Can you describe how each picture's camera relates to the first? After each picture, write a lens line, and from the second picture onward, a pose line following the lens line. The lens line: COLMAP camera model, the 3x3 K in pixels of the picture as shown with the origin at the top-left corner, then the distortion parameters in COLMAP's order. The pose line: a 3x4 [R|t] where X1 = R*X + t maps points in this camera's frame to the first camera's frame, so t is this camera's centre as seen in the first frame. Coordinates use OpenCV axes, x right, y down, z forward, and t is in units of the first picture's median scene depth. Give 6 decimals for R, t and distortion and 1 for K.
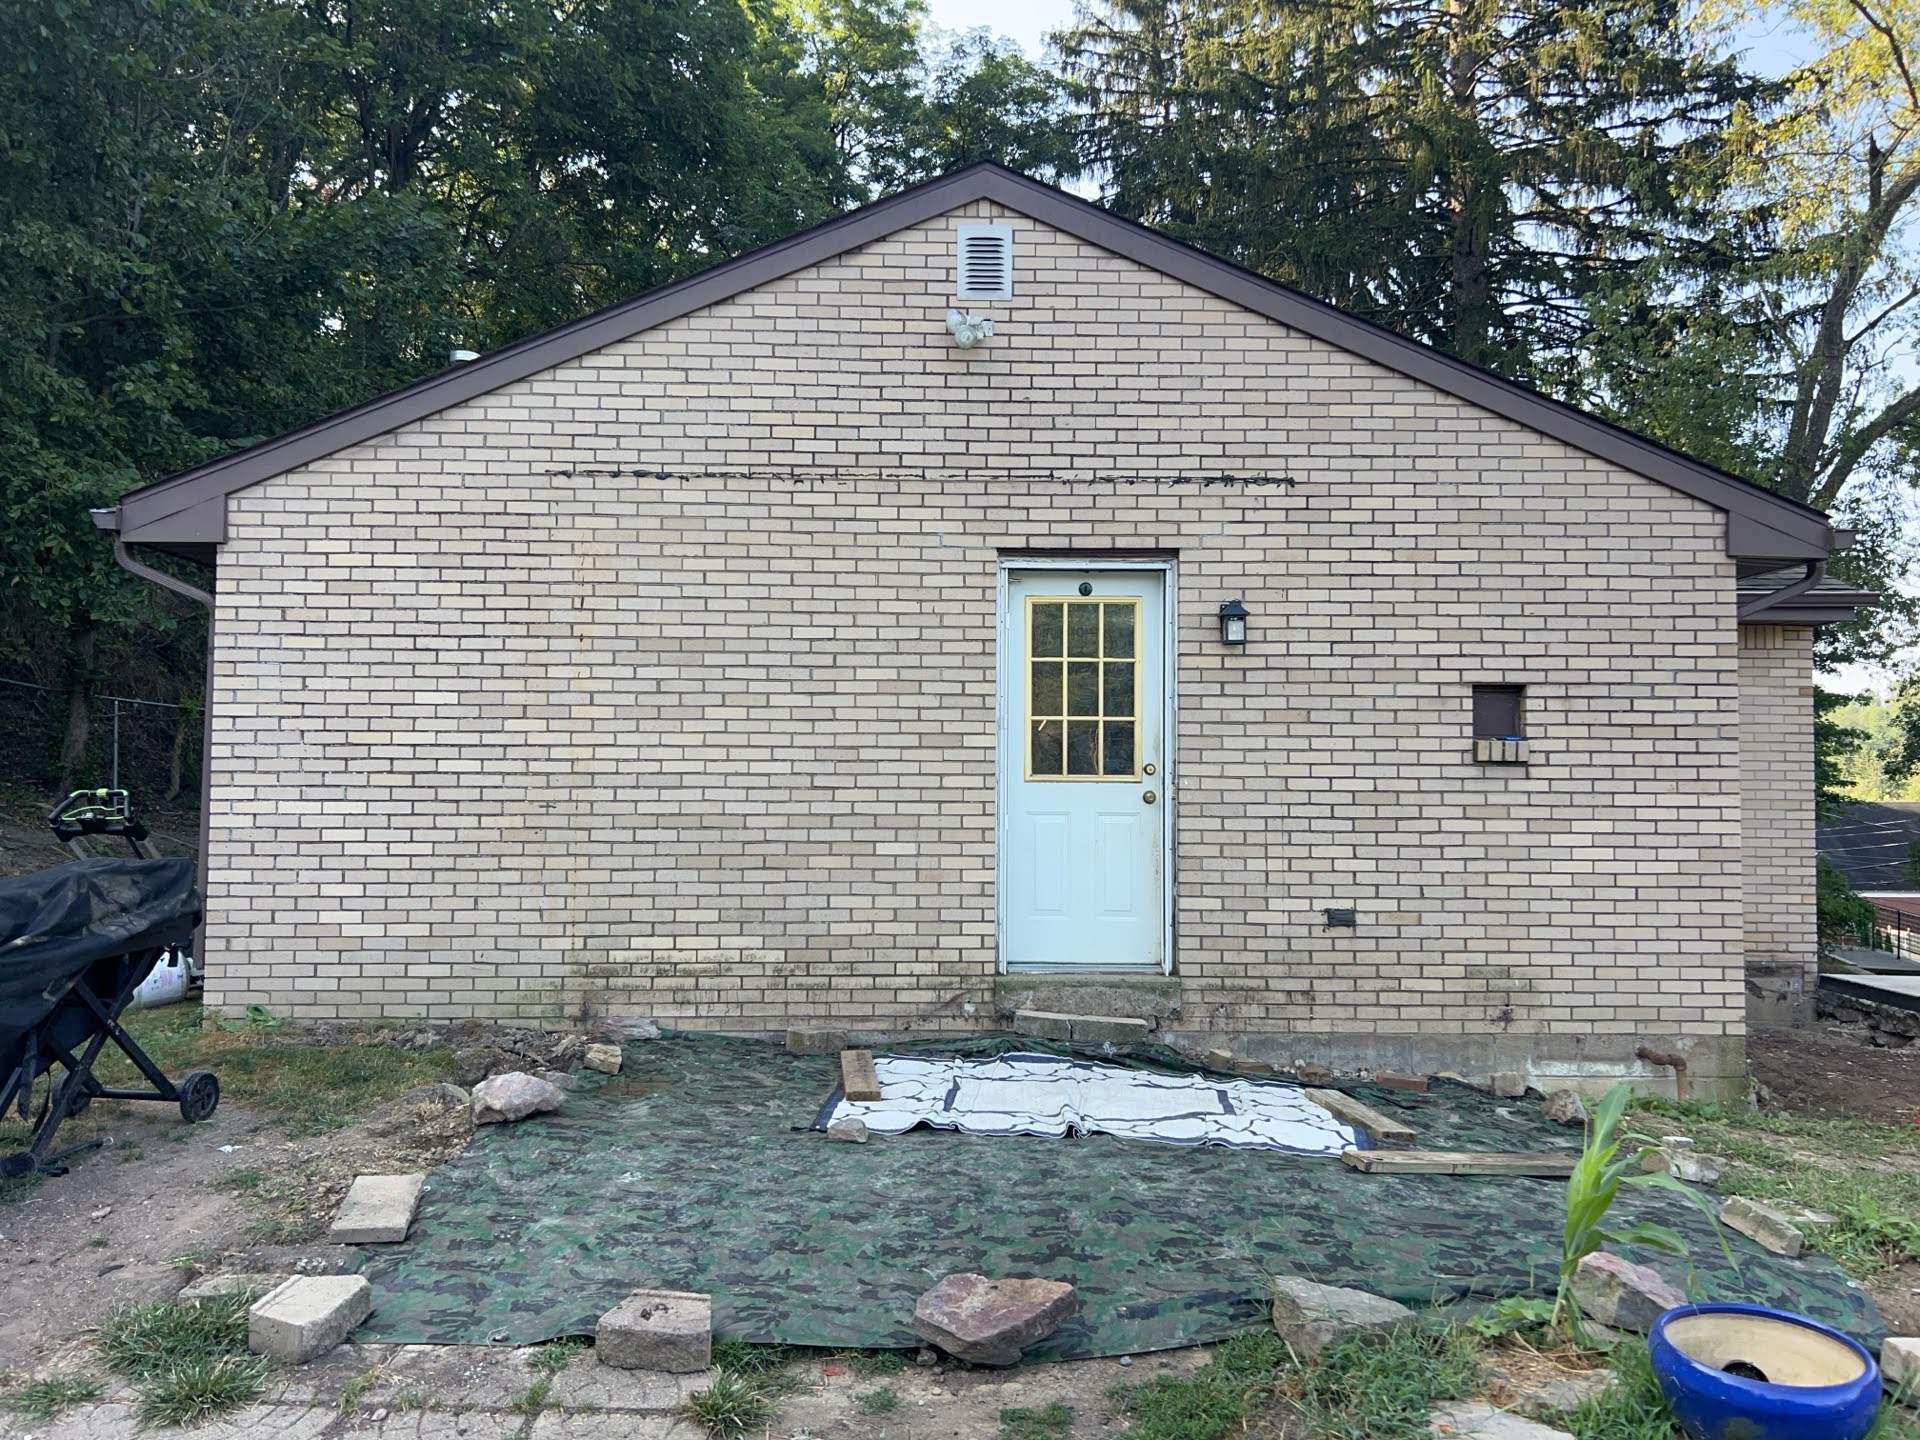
lens RADIAL K [[1432.8, 0, 961.9], [0, 1432.8, 724.8], [0, 0, 1]] dist [0.065753, -0.021485]
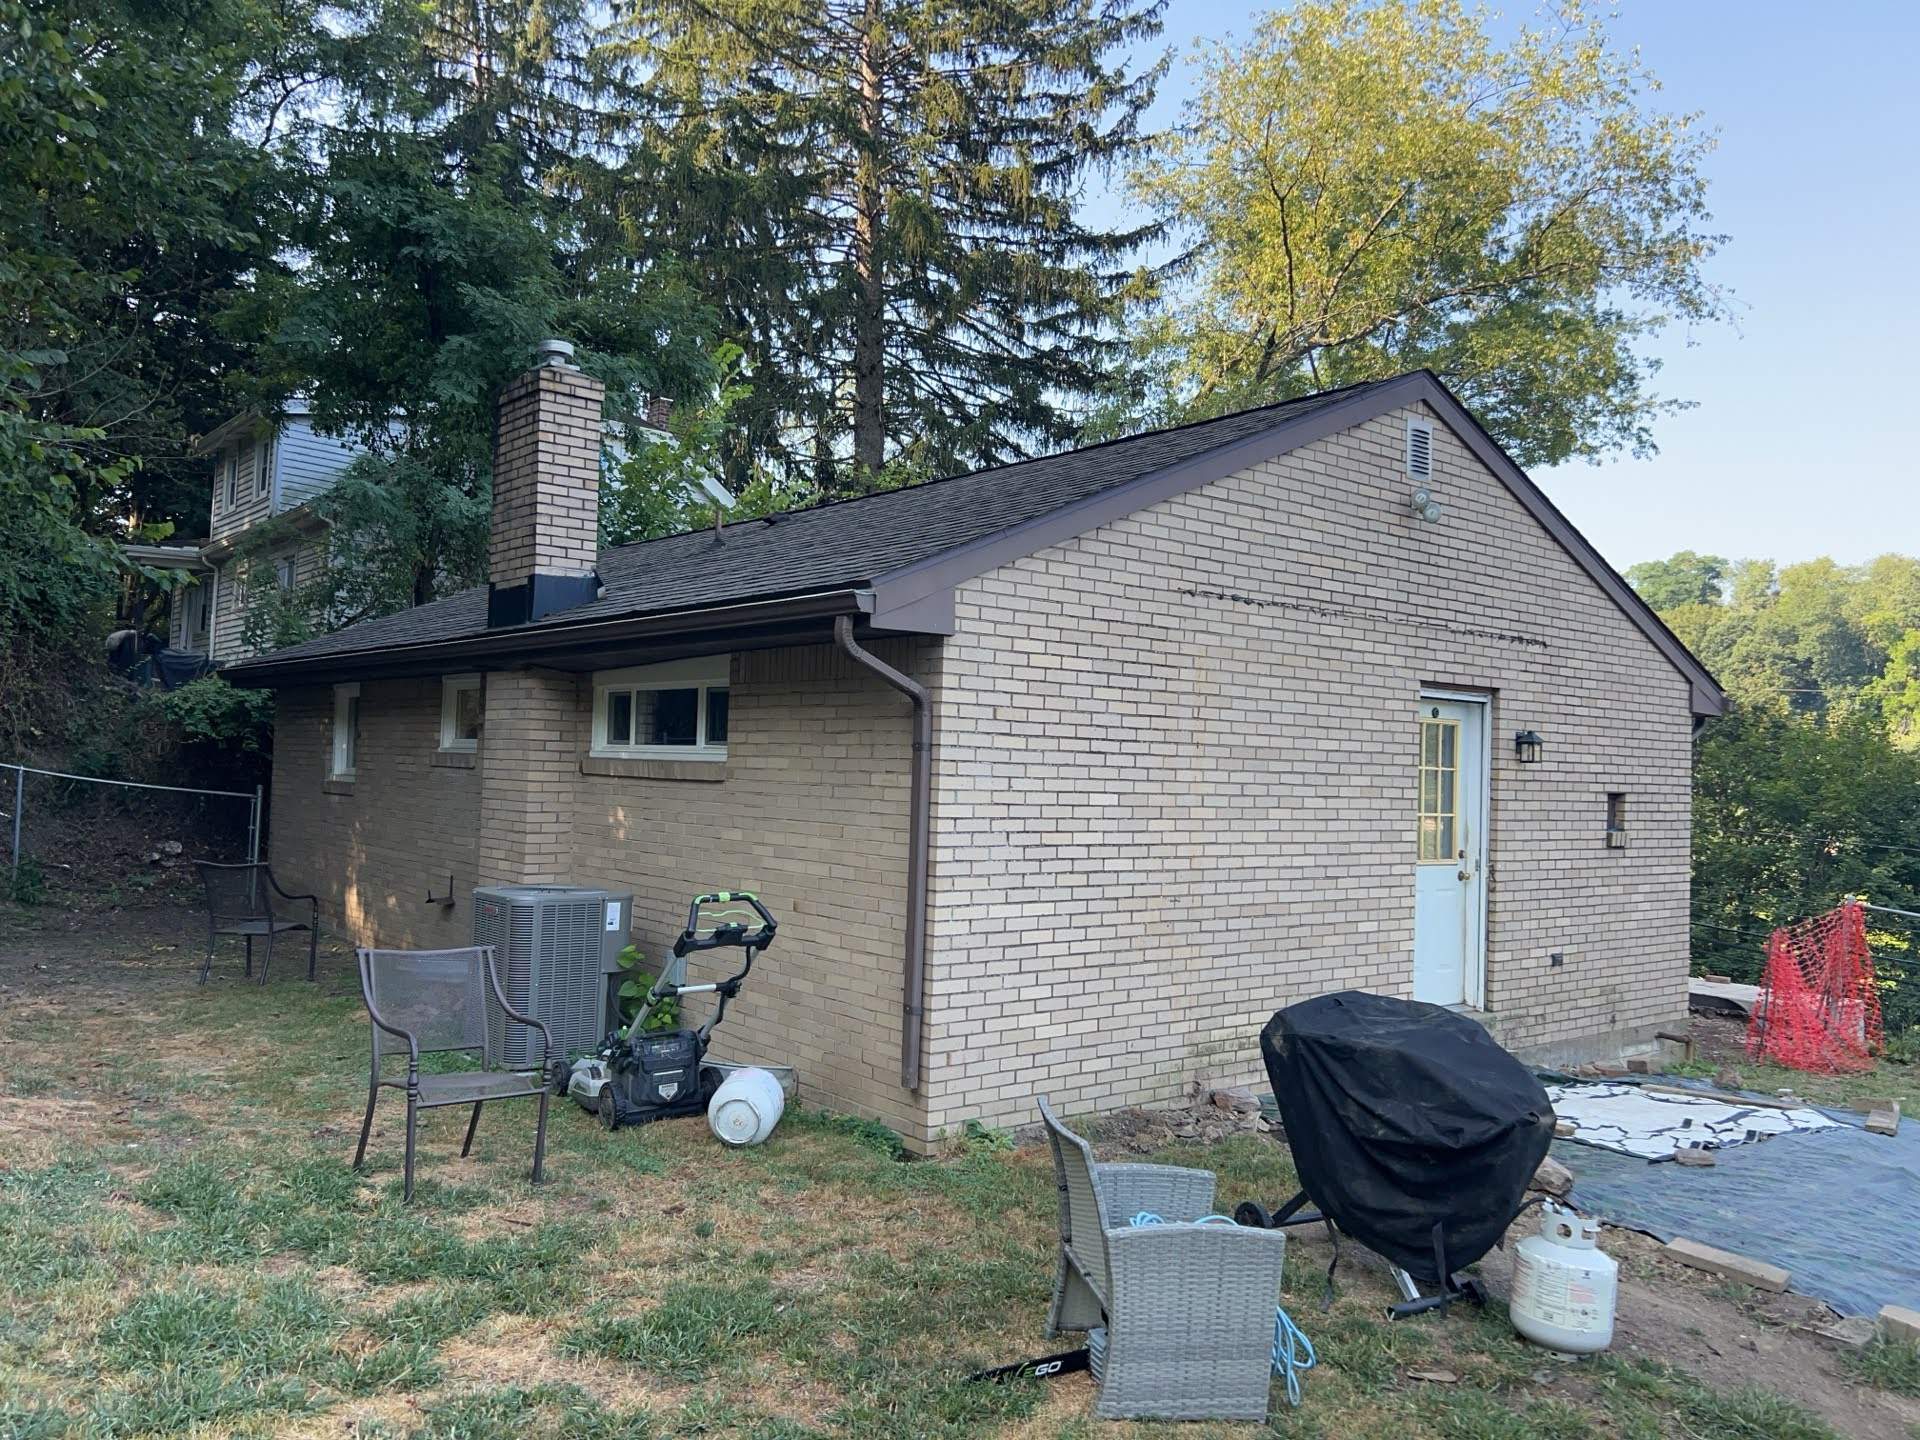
lens RADIAL K [[1432.8, 0, 958.8], [0, 1432.8, 711.4], [0, 0, 1]] dist [0.065753, -0.021485]
pose [[0.788061, 0.042739, 0.614112, -1.067908], [-0.055551, 0.998454, 0.001799, -0.076998], [-0.613086, -0.035532, 0.789217, 0.254132]]
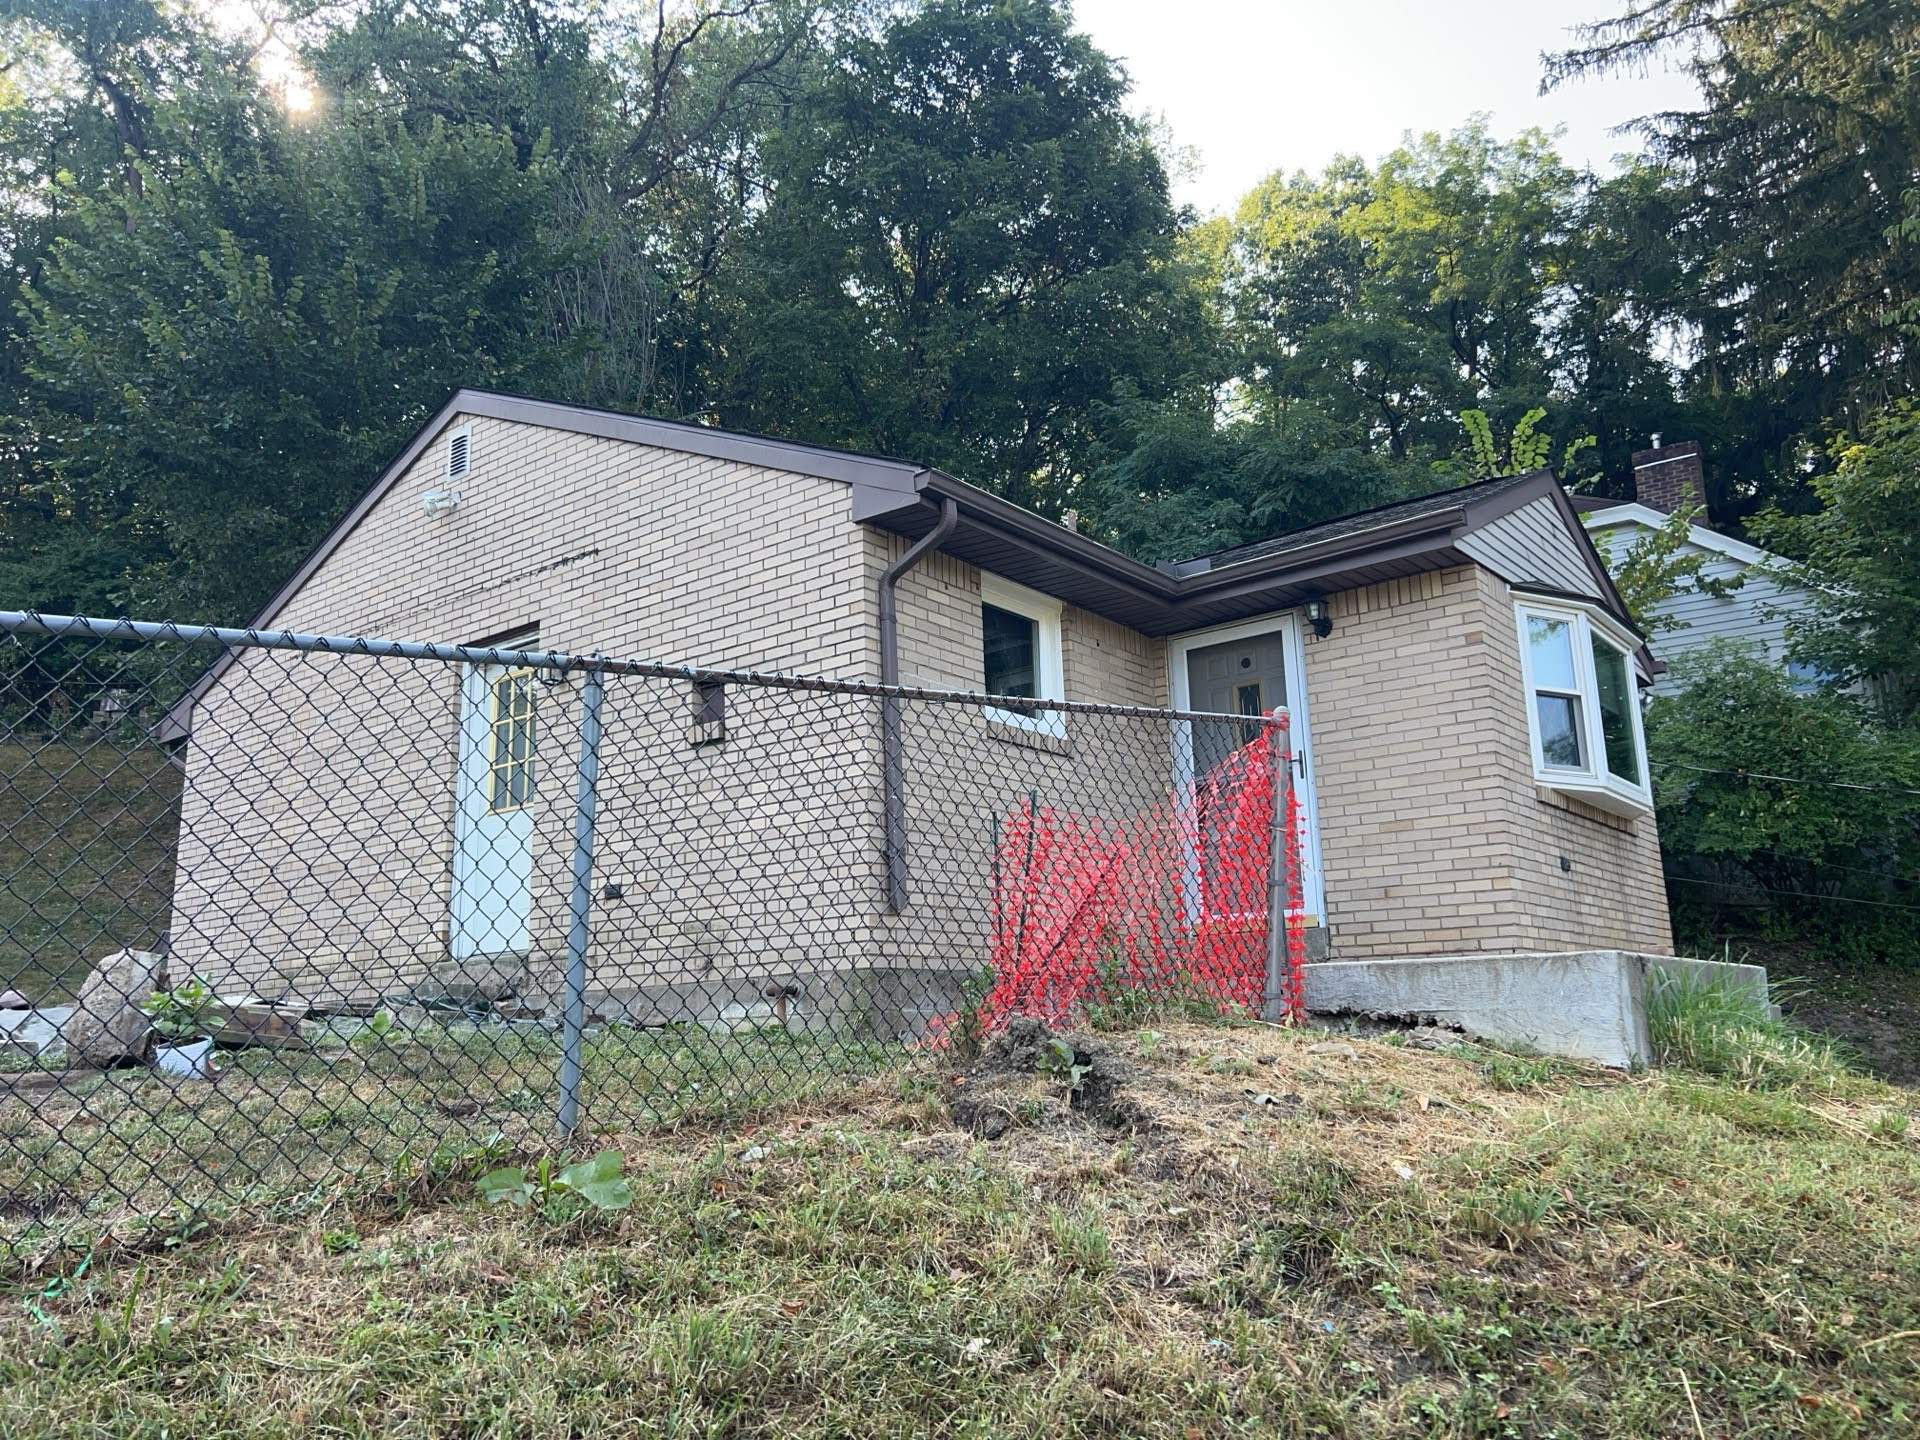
lens RADIAL K [[1432.8, 0, 959.1], [0, 1432.8, 718.4], [0, 0, 1]] dist [0.065753, -0.021485]
pose [[0.774764, -0.169998, -0.608968, 1.231364], [0.062744, 0.979093, -0.193494, 0.241516], [0.629130, 0.111703, 0.769232, 0.248639]]
